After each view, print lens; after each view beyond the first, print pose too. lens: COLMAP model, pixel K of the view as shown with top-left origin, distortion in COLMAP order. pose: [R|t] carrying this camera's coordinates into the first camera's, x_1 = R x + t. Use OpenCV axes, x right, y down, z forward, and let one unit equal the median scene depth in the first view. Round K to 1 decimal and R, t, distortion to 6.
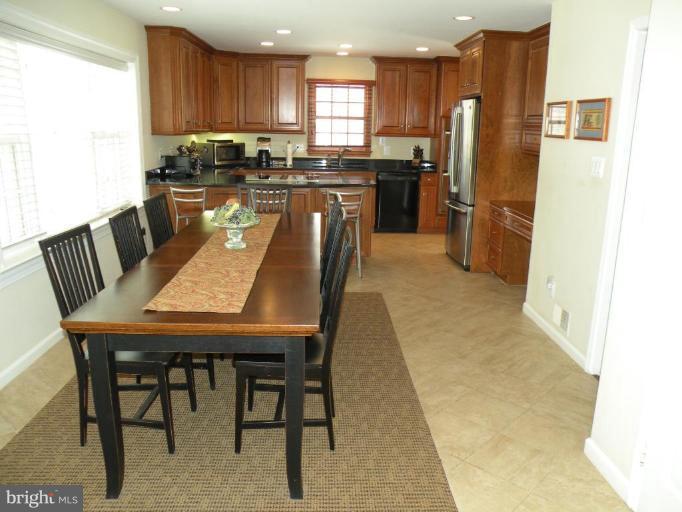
lens RADIAL K [[541.9, 0, 341.0], [0, 541.9, 256.0], [0, 0, 1]] dist [-0.148914, 0.001398]
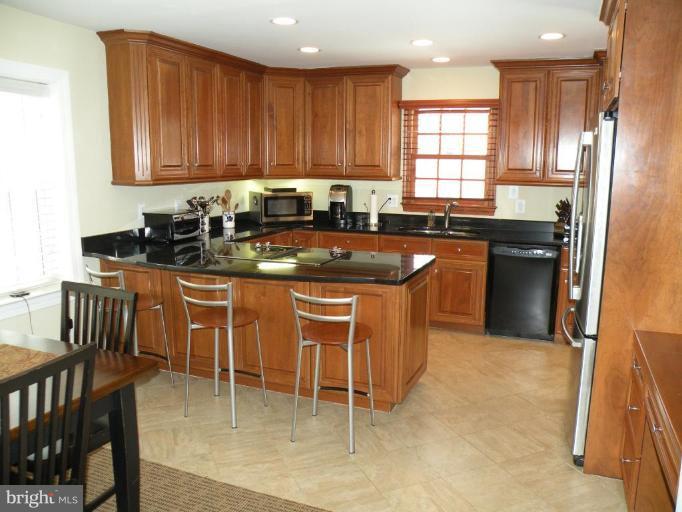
lens RADIAL K [[552.5, 0, 341.0], [0, 552.5, 256.0], [0, 0, 1]] dist [-0.110120, 0.000198]
pose [[0.911494, 0.053701, -0.407794, 0.162884], [-0.083836, 0.994883, -0.056378, -0.084137], [0.402680, 0.085576, 0.911332, 0.331162]]
